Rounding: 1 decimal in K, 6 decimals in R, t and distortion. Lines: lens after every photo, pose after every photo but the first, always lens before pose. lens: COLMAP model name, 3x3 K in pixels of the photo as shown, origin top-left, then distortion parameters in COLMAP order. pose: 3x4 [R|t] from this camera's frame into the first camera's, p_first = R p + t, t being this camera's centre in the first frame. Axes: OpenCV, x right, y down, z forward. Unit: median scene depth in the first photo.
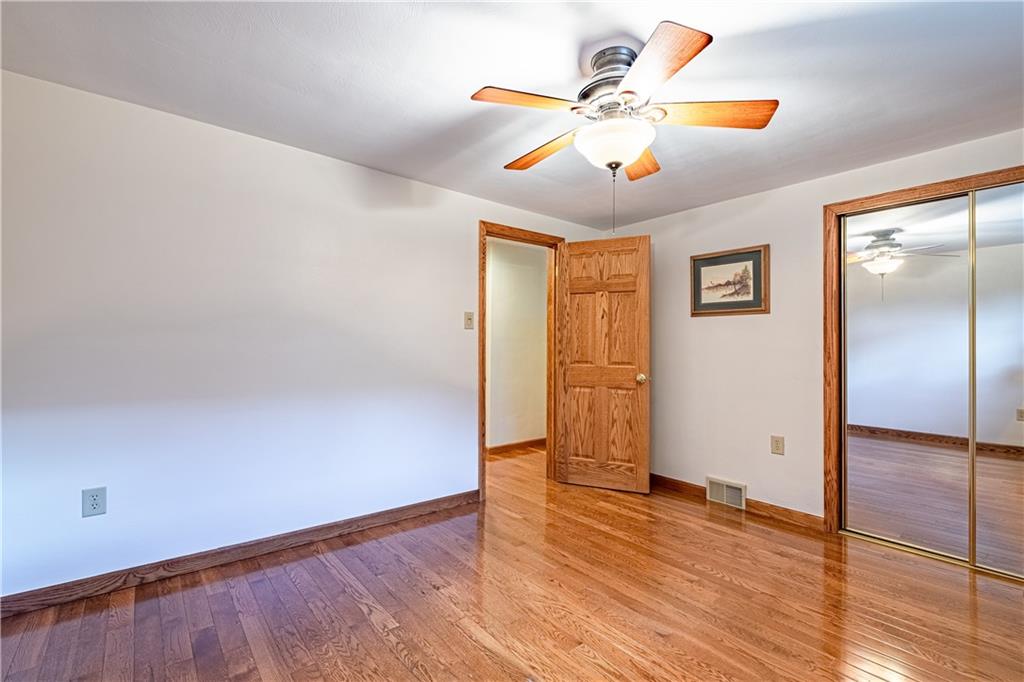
lens RADIAL K [[461.3, 0, 512.0], [0, 461.3, 341.0], [0, 0, 1]] dist [0.001406, -0.000142]
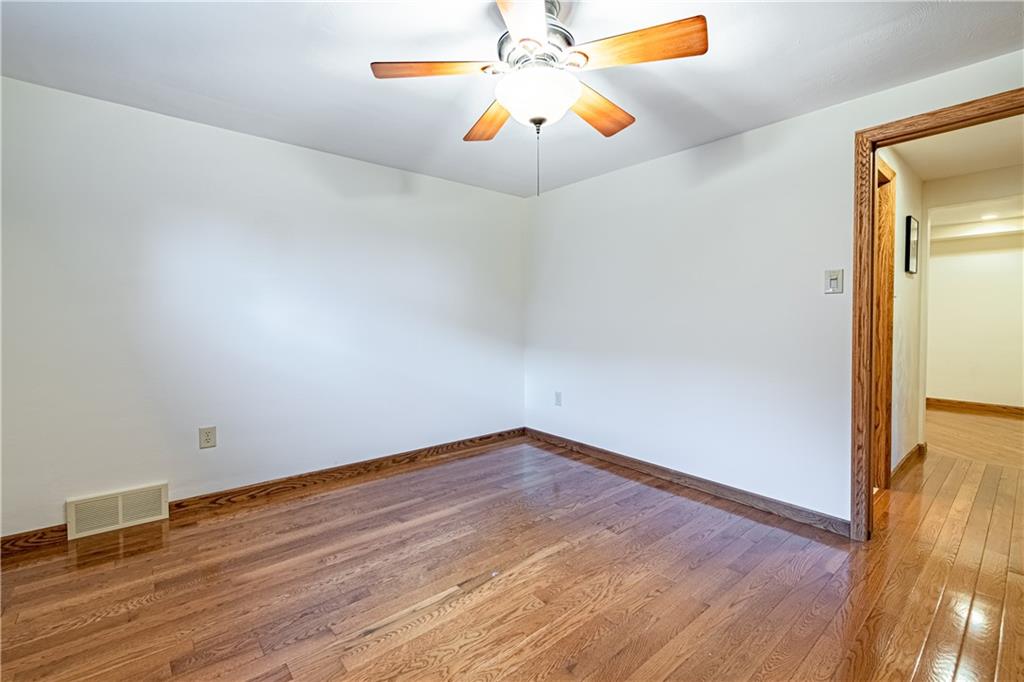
lens RADIAL K [[438.3, 0, 512.0], [0, 438.3, 341.0], [0, 0, 1]] dist [0.000540, -0.000080]
pose [[0.011588, 0.043635, -0.998980, 0.774638], [0.009996, 0.998992, 0.043752, 0.016188], [0.999883, -0.010493, 0.011140, 0.642963]]
